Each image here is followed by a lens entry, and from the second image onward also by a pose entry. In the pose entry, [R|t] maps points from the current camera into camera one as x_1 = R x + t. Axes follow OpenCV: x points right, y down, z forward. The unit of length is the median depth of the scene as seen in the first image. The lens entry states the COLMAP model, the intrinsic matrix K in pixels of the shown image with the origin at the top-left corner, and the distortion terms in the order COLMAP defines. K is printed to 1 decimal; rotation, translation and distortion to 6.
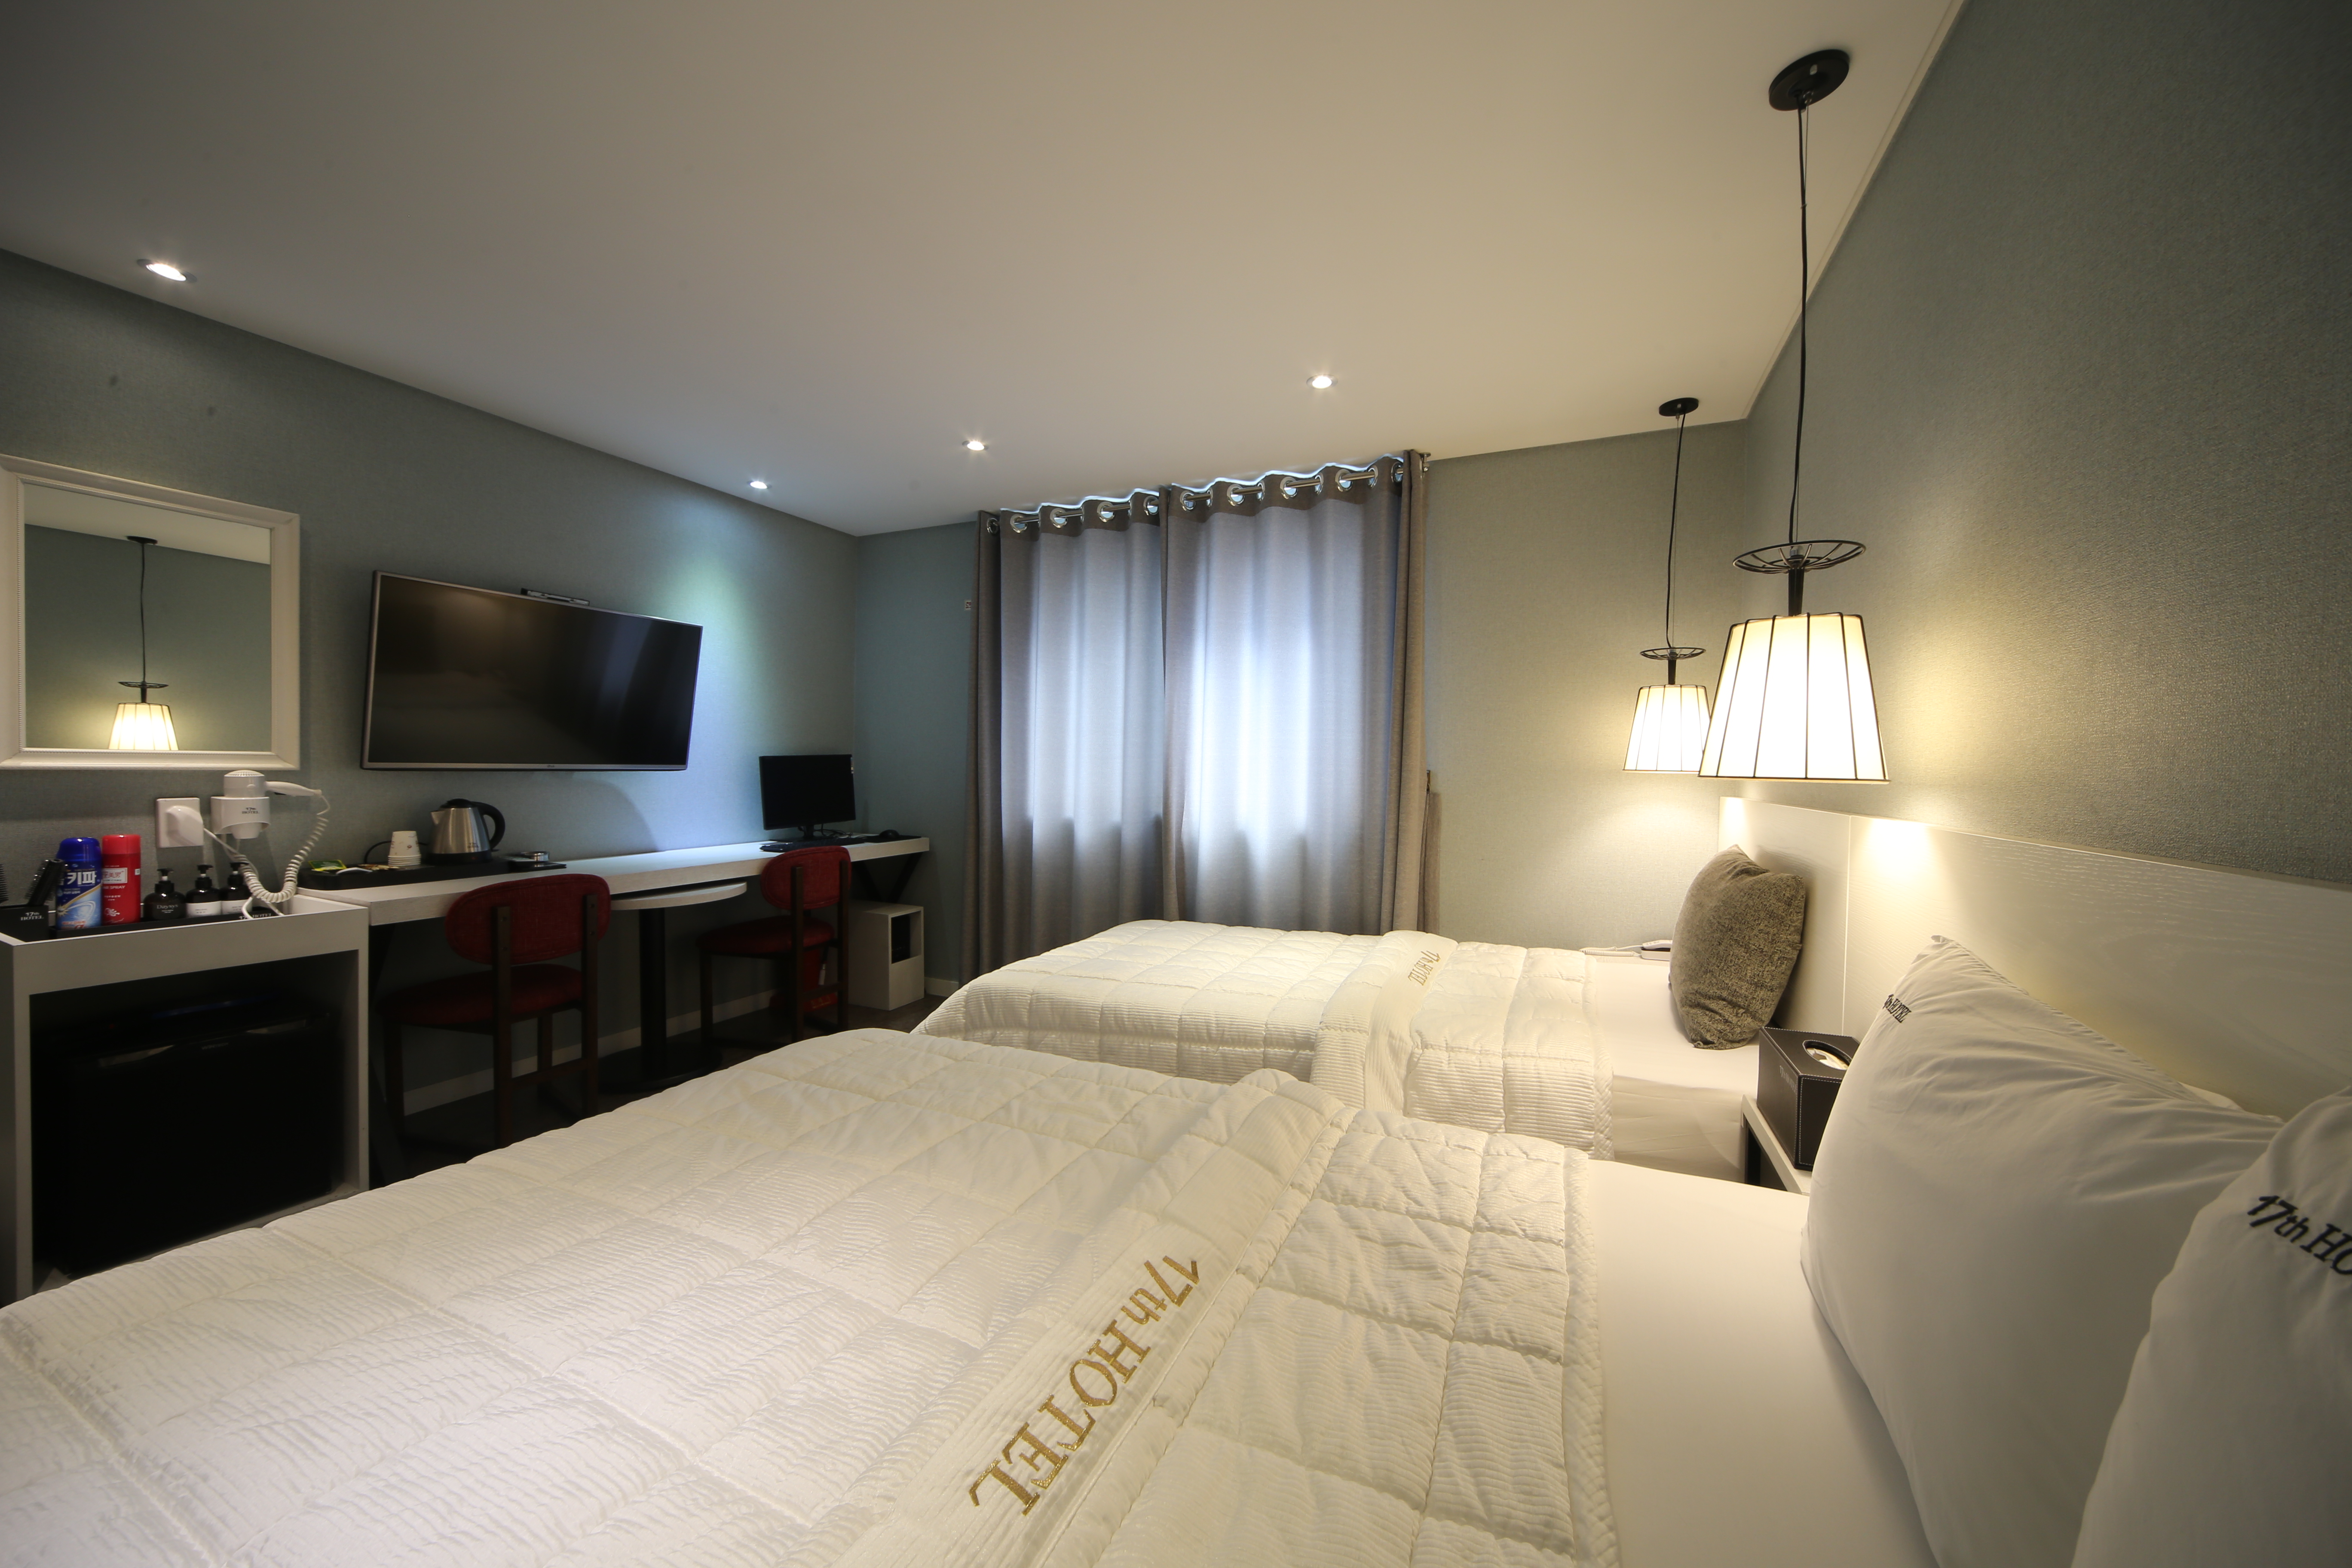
lens RADIAL K [[831.0, 0, 1176.0], [0, 831.0, 784.0], [0, 0, 1]] dist [0.000325, 0.002652]
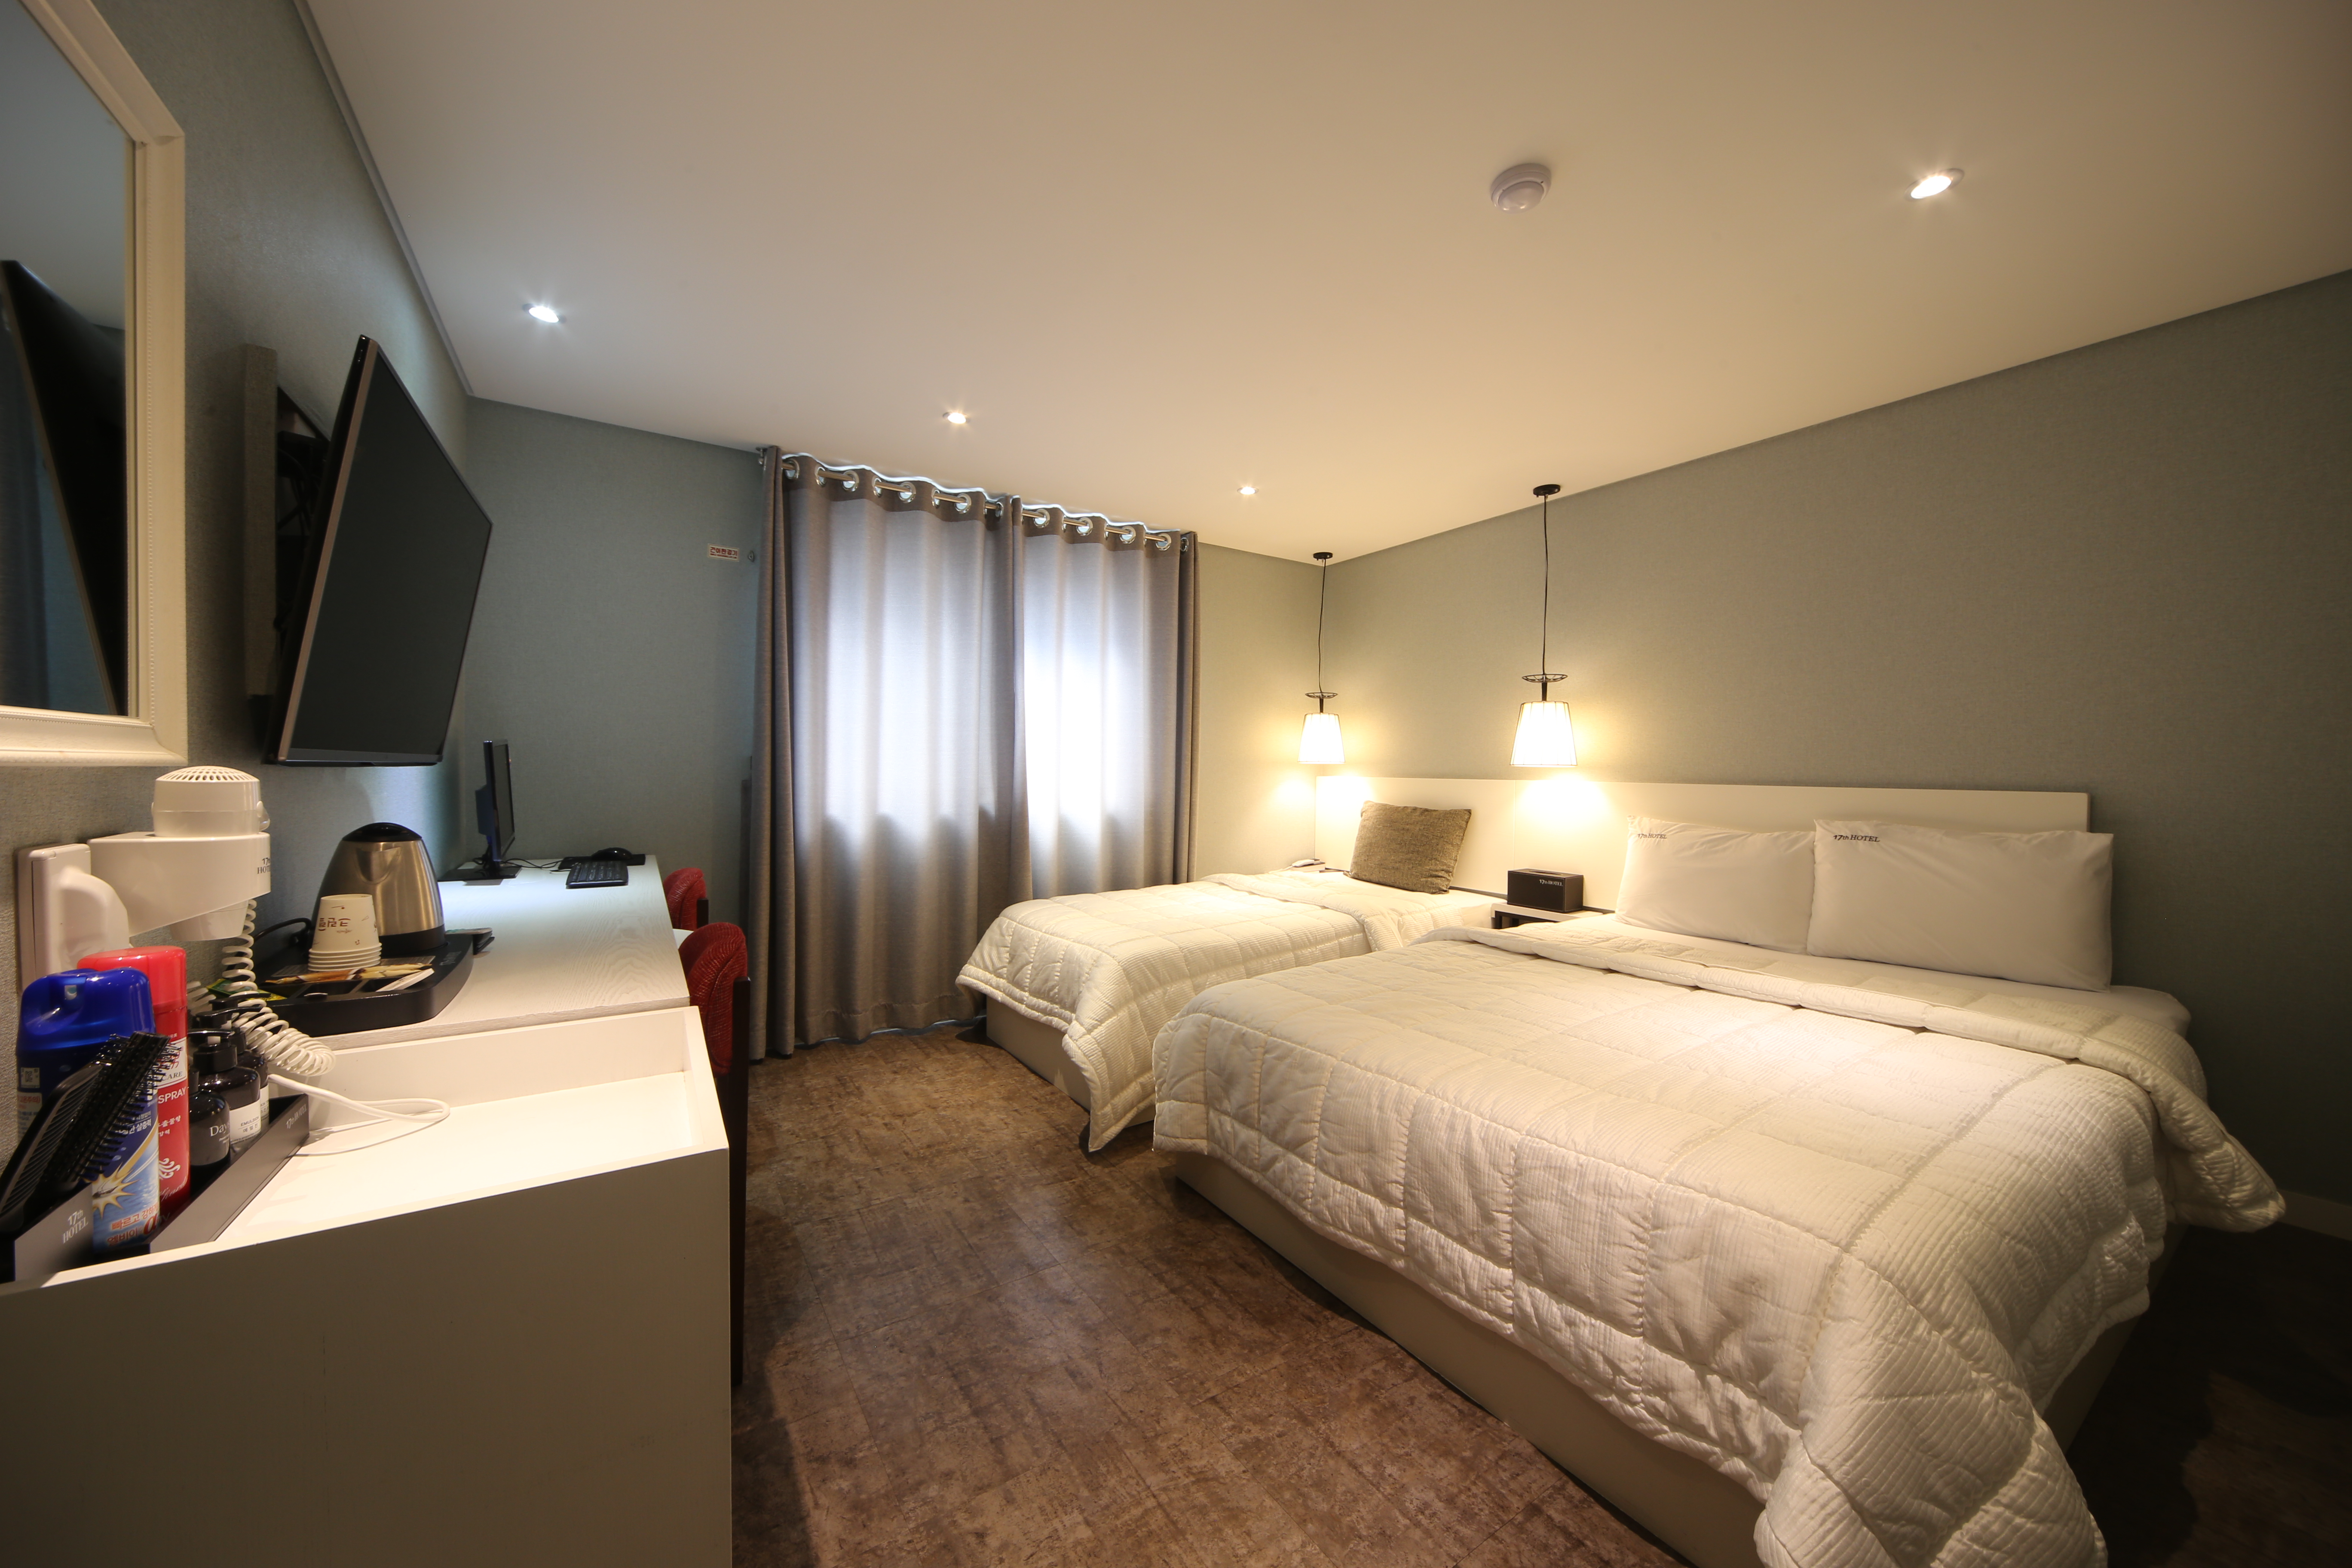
lens RADIAL K [[814.8, 0, 1179.1], [0, 814.8, 786.7], [0, 0, 1]] dist [-0.012280, 0.002357]
pose [[0.539407, -0.029235, 0.841538, -0.846751], [0.022426, 0.999541, 0.020350, -0.003501], [-0.841747, 0.007895, 0.539815, 0.271769]]
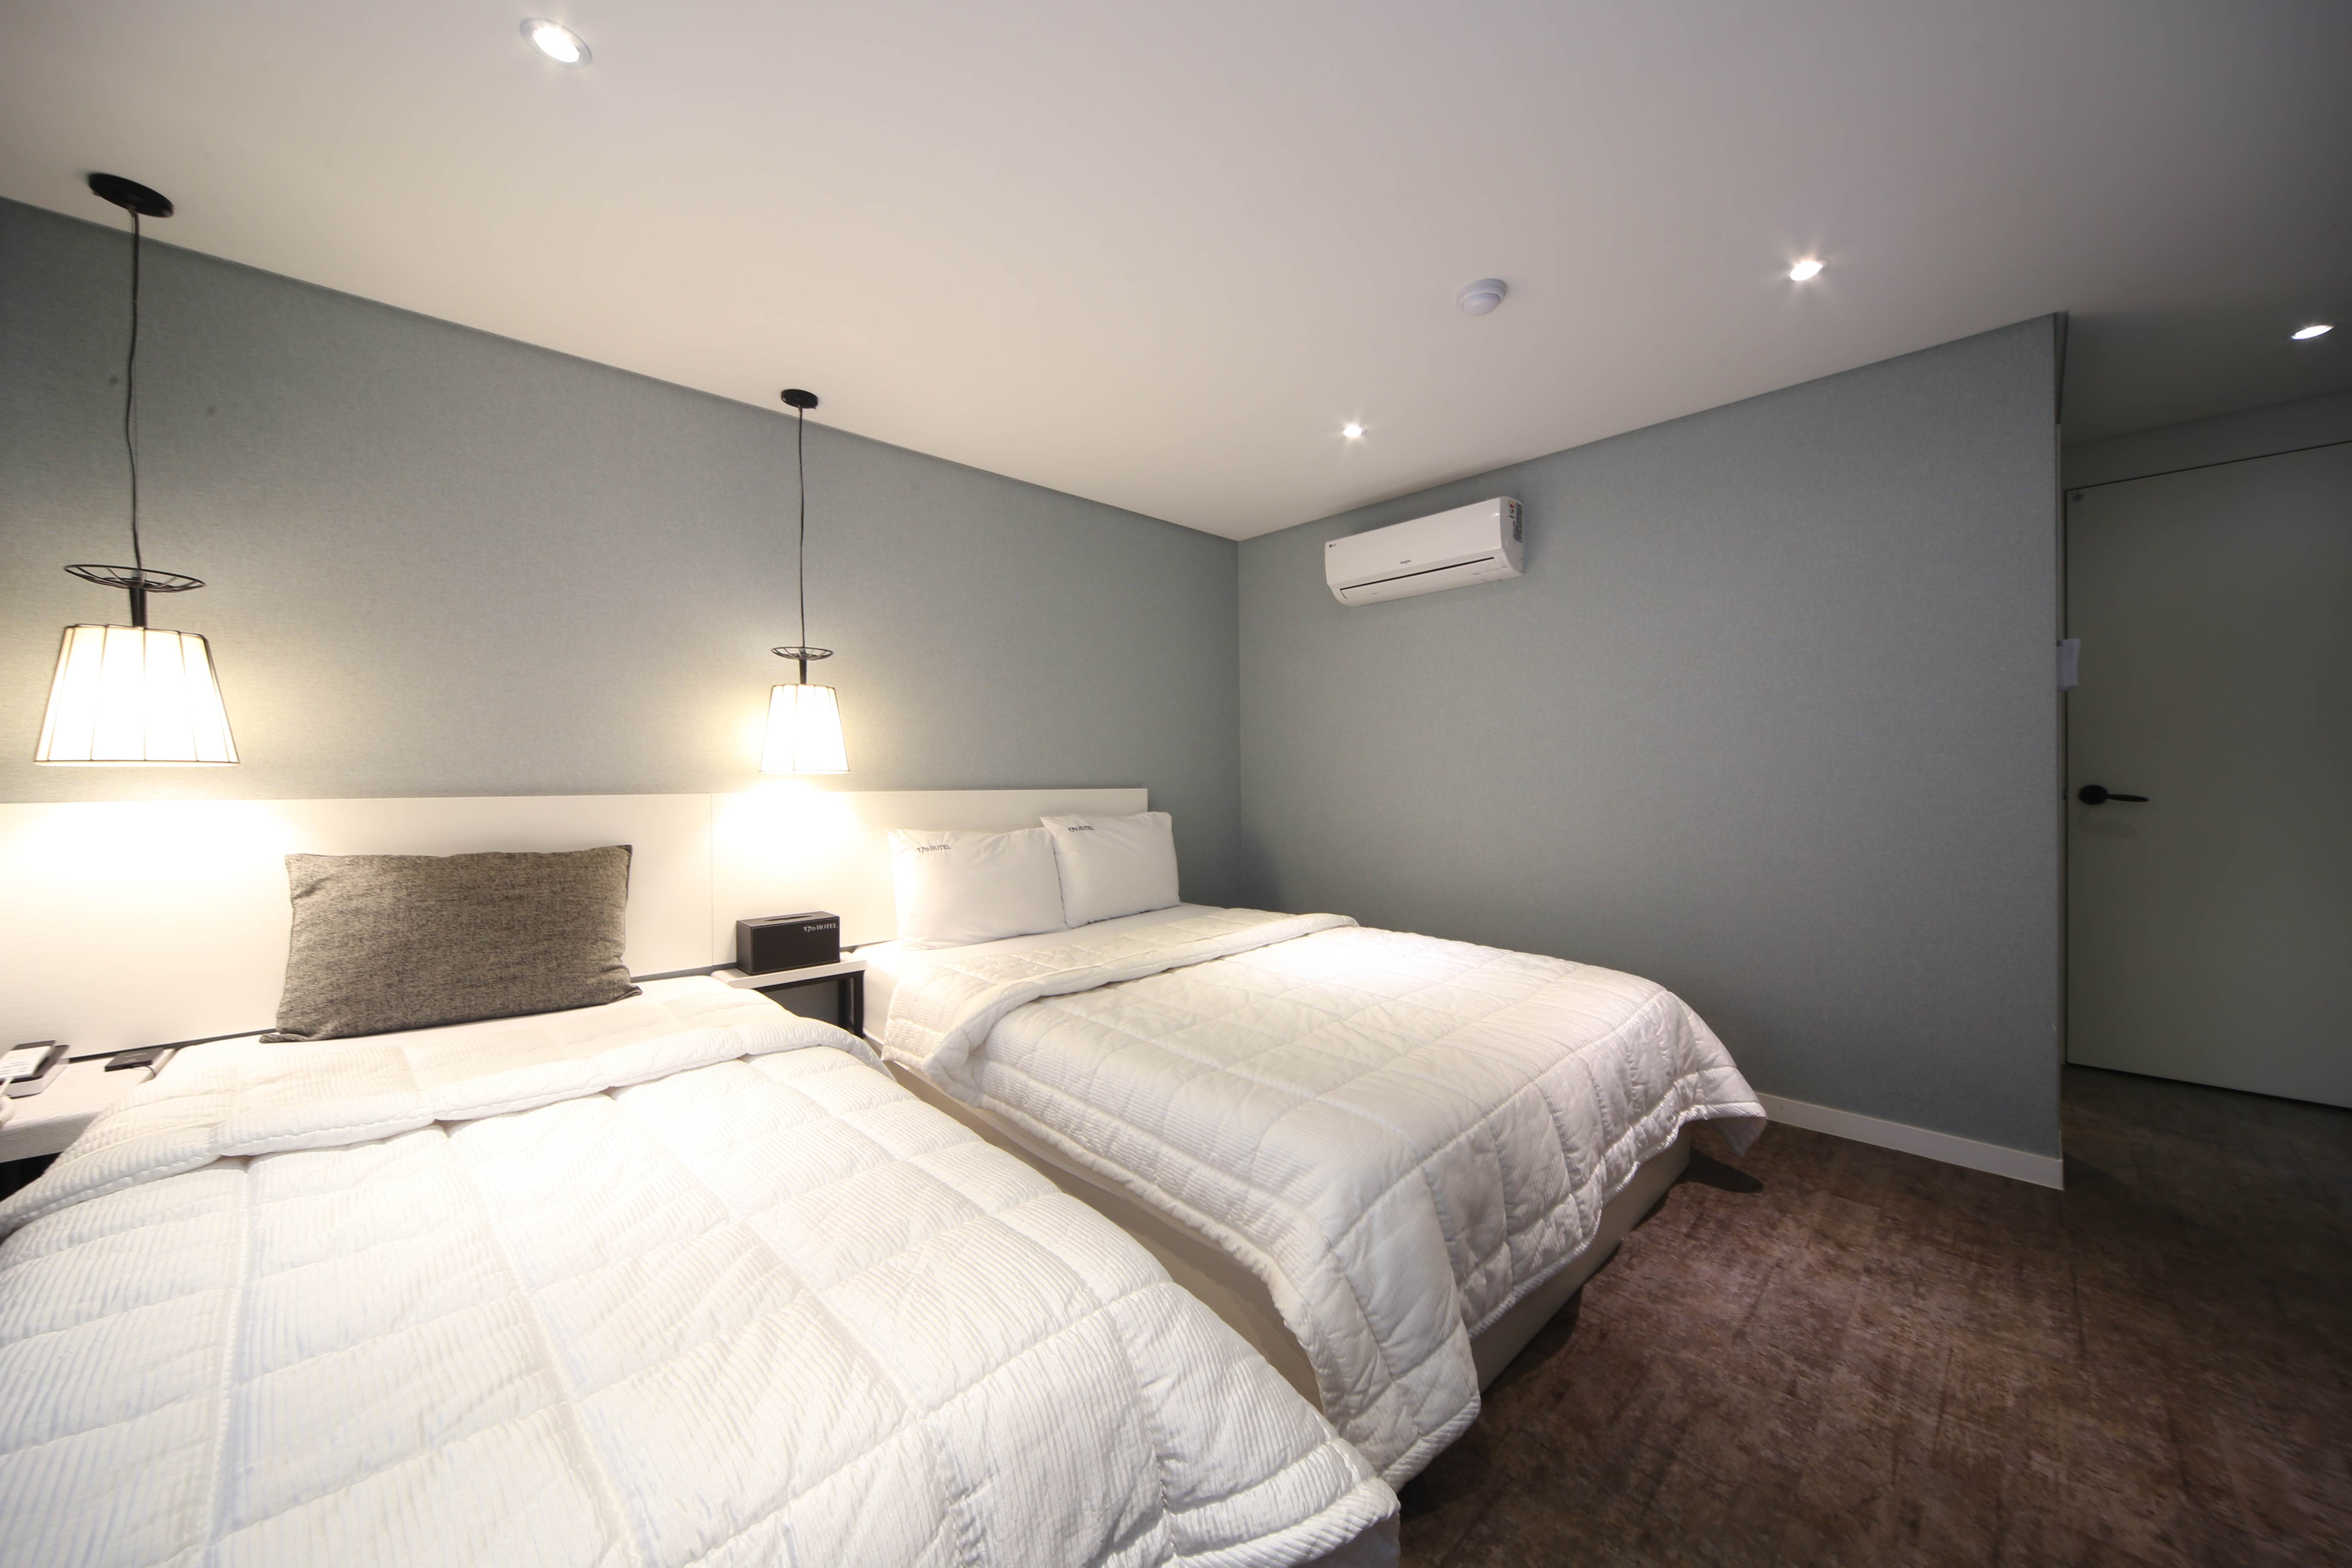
lens RADIAL K [[805.8, 0, 1176.0], [0, 805.8, 784.0], [0, 0, 1]] dist [0.014613, 0.001826]
pose [[-0.922733, -0.037566, 0.383604, -0.313024], [-0.016857, 0.998220, 0.057207, -0.041996], [-0.385071, 0.046320, -0.921724, 1.066971]]
